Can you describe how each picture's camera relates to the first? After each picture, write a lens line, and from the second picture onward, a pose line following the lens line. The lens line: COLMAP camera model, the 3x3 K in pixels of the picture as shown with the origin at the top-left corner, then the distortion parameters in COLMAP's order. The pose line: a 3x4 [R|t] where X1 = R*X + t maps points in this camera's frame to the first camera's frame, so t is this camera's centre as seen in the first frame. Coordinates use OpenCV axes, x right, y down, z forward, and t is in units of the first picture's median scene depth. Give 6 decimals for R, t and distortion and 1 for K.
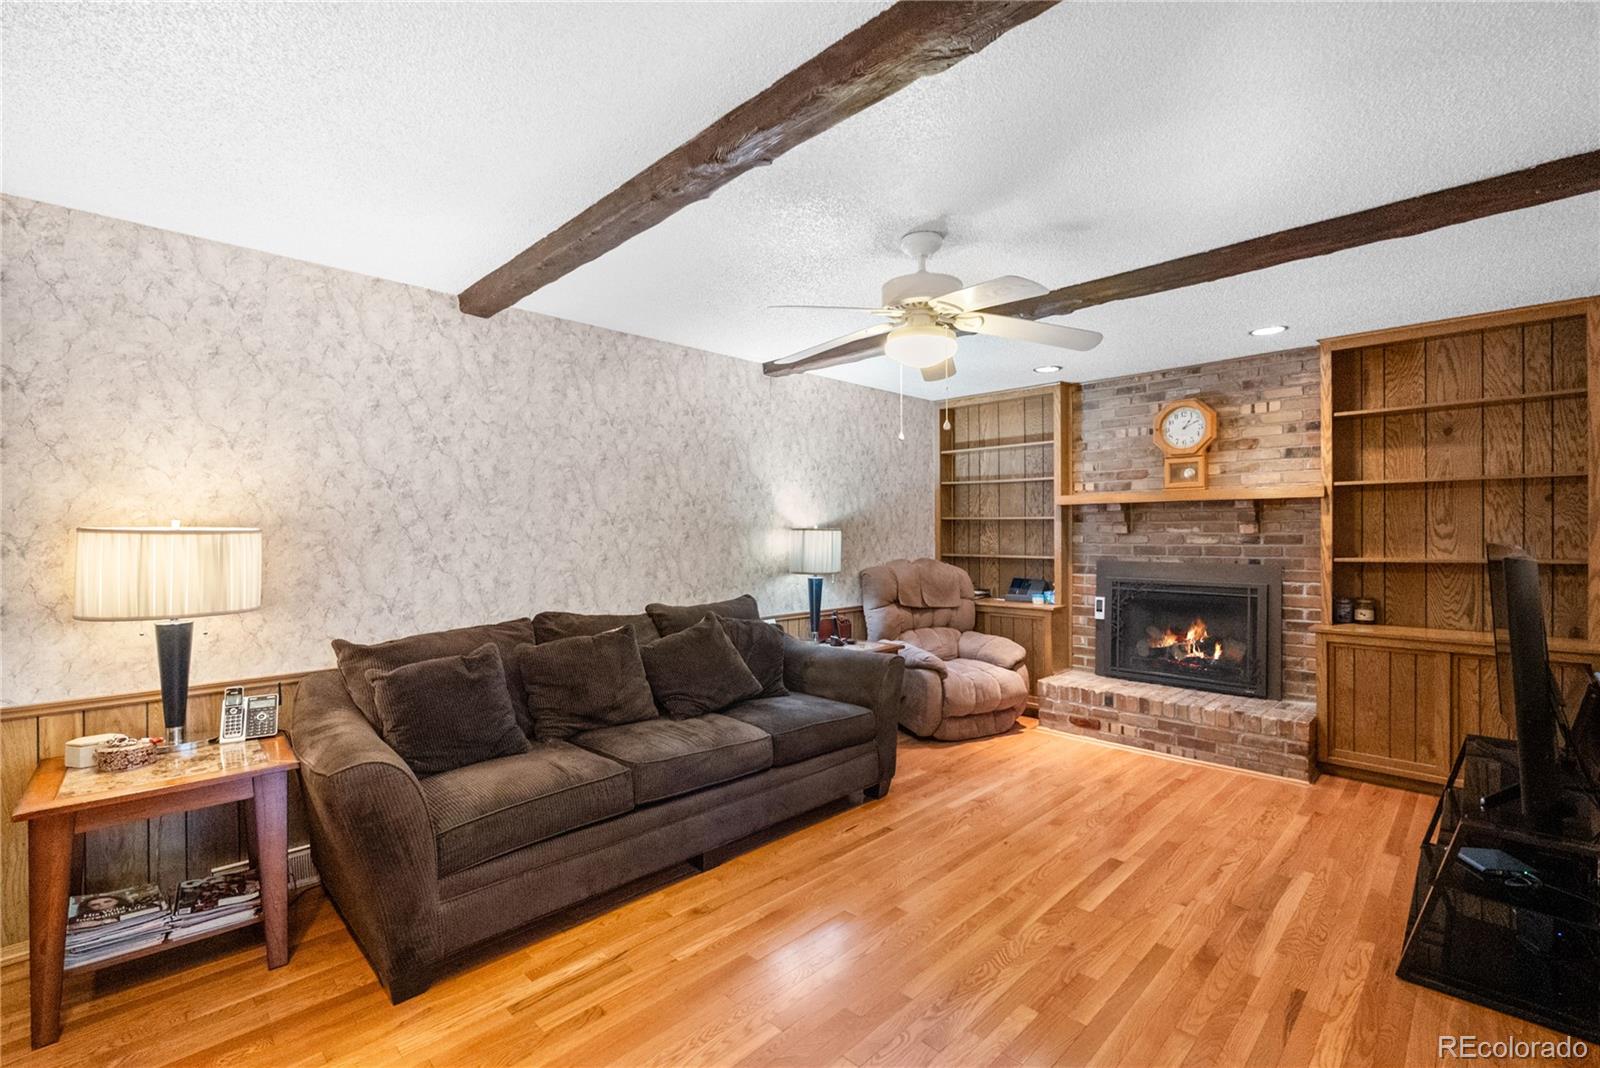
lens RADIAL K [[707.4, 0, 804.1], [0, 707.4, 532.0], [0, 0, 1]] dist [-0.005702, 0.000187]
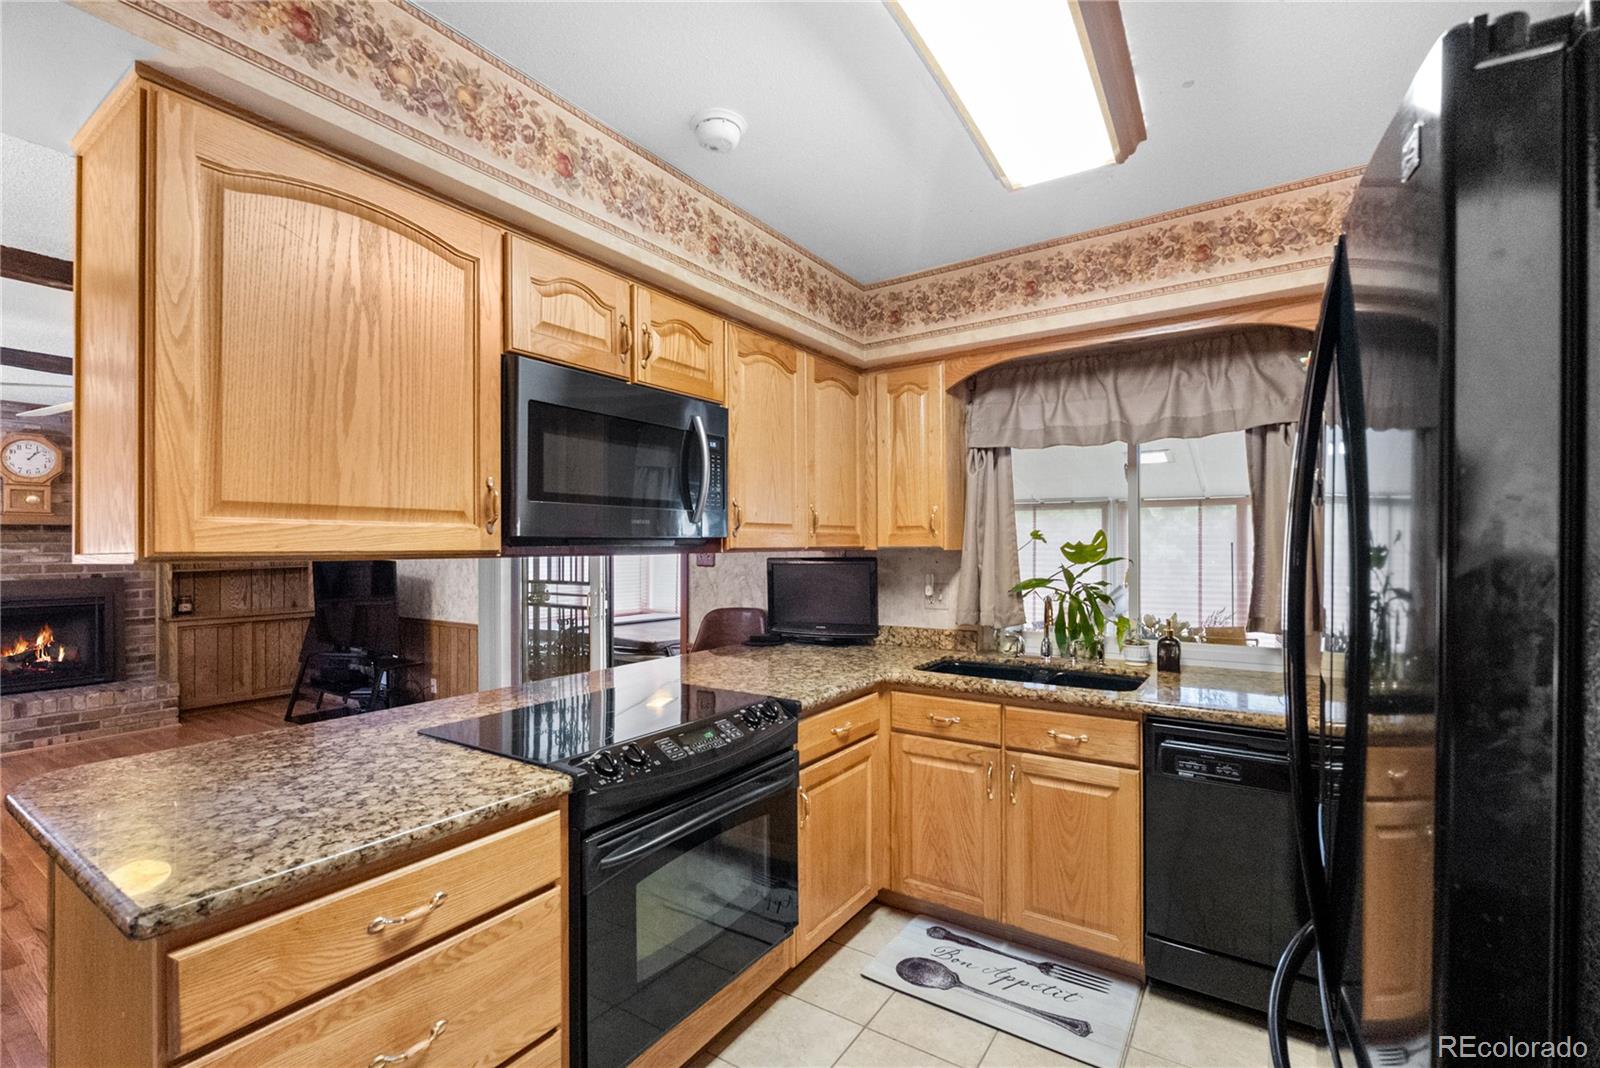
lens RADIAL K [[707.4, 0, 811.2], [0, 707.4, 539.6], [0, 0, 1]] dist [-0.005702, 0.000187]
pose [[-0.188625, 0.009955, 0.981999, -0.839471], [0.004209, 0.999948, -0.009329, -0.004525], [-0.982040, 0.002373, -0.188657, -0.004890]]
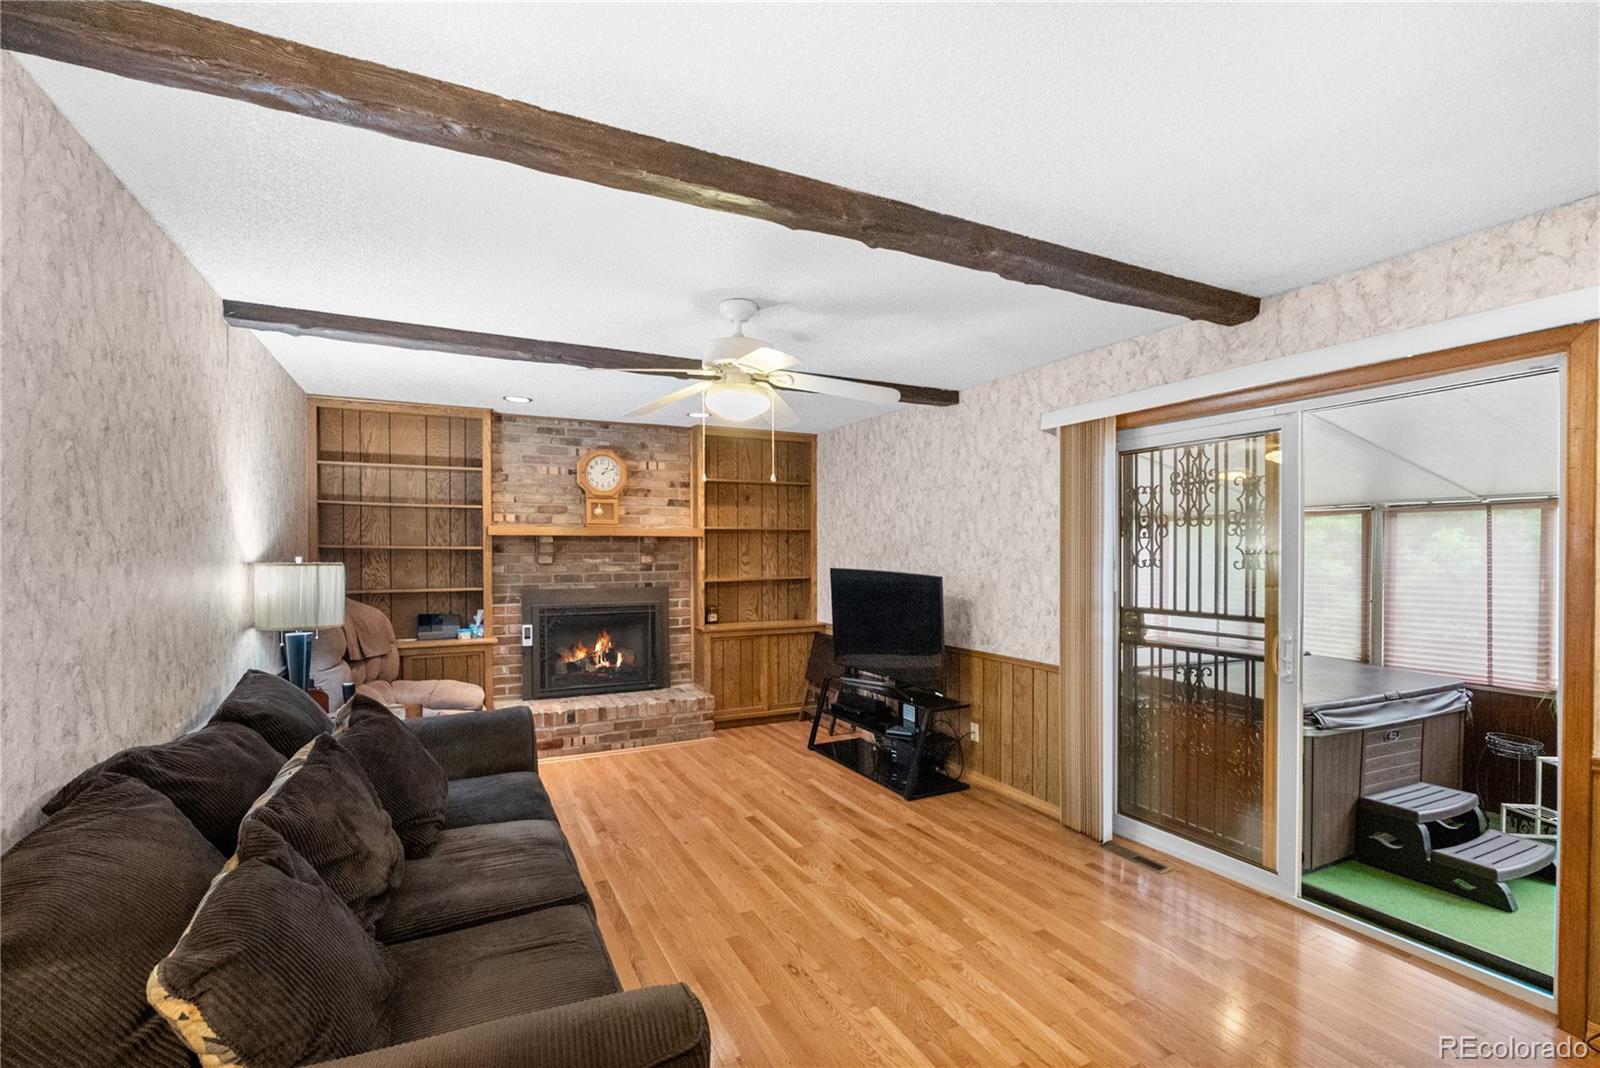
lens RADIAL K [[707.4, 0, 805.6], [0, 707.4, 561.1], [0, 0, 1]] dist [-0.005702, 0.000187]
pose [[0.313877, -0.009591, 0.949415, -0.509588], [0.000872, 0.999951, 0.009814, -0.013589], [-0.949463, -0.002253, 0.313870, 0.330540]]
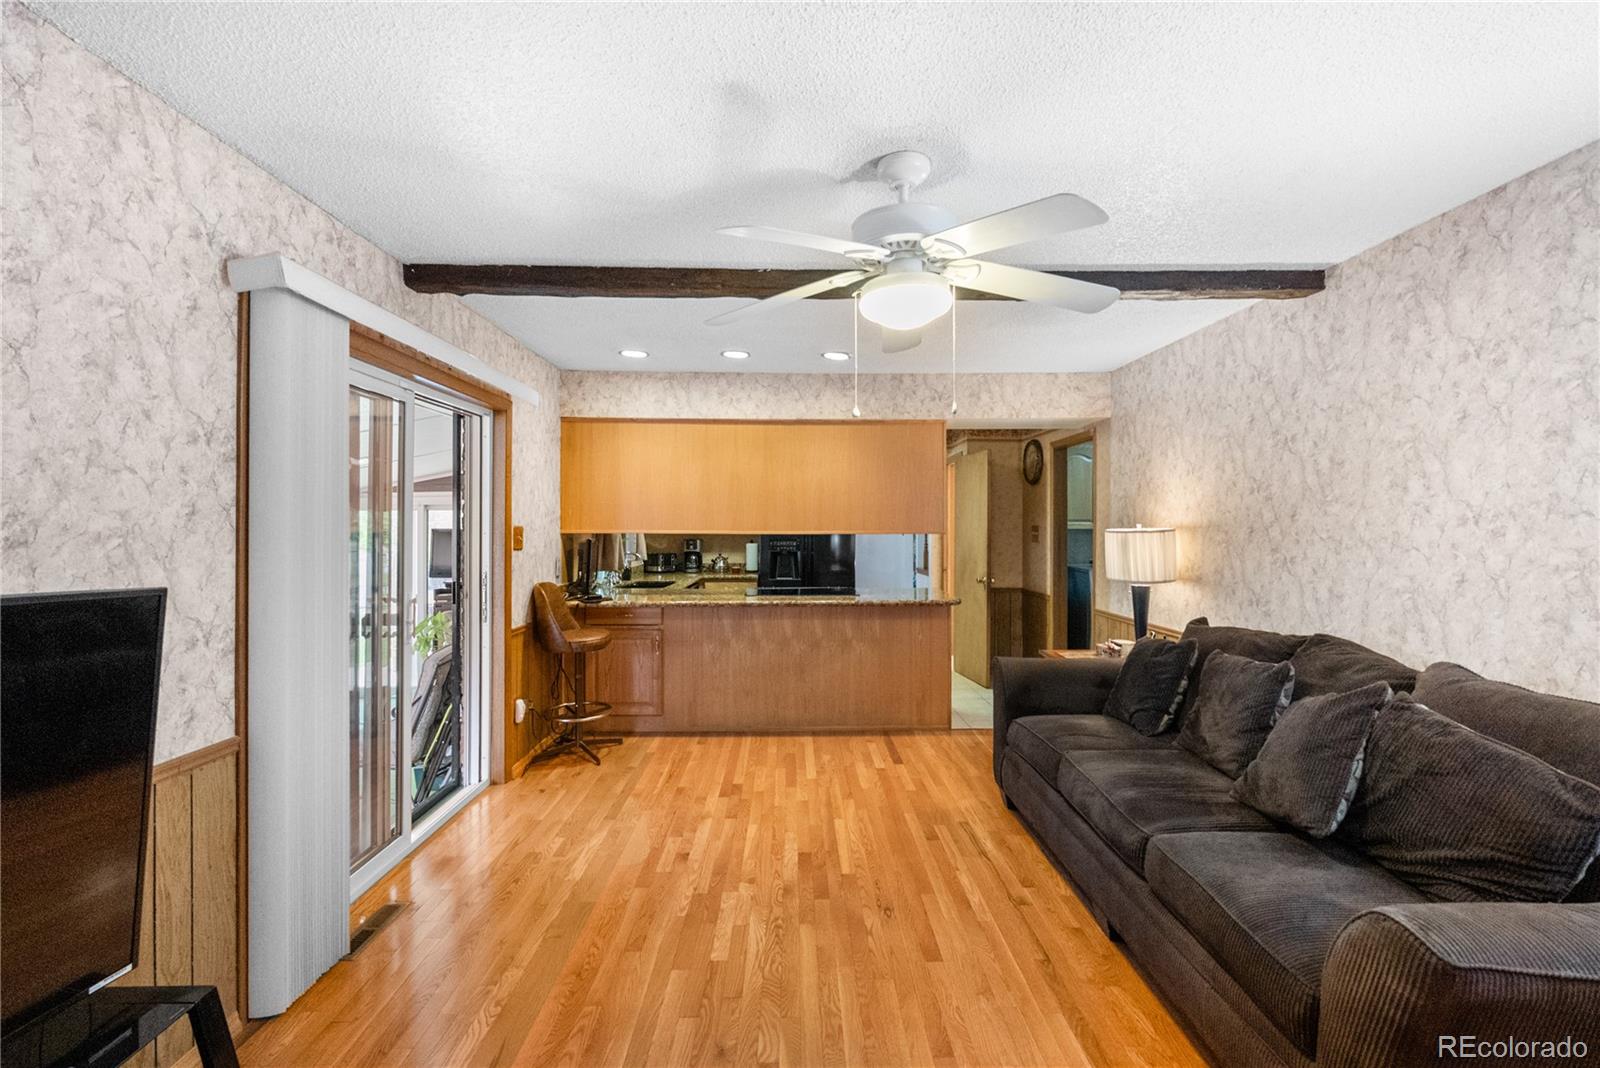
lens RADIAL K [[707.4, 0, 798.8], [0, 707.4, 524.4], [0, 0, 1]] dist [-0.005702, 0.000187]
pose [[-0.704634, 0.002581, -0.709566, 0.476855], [0.003601, 0.999994, 0.000061, -0.010733], [0.709562, -0.002513, -0.704639, 0.874204]]
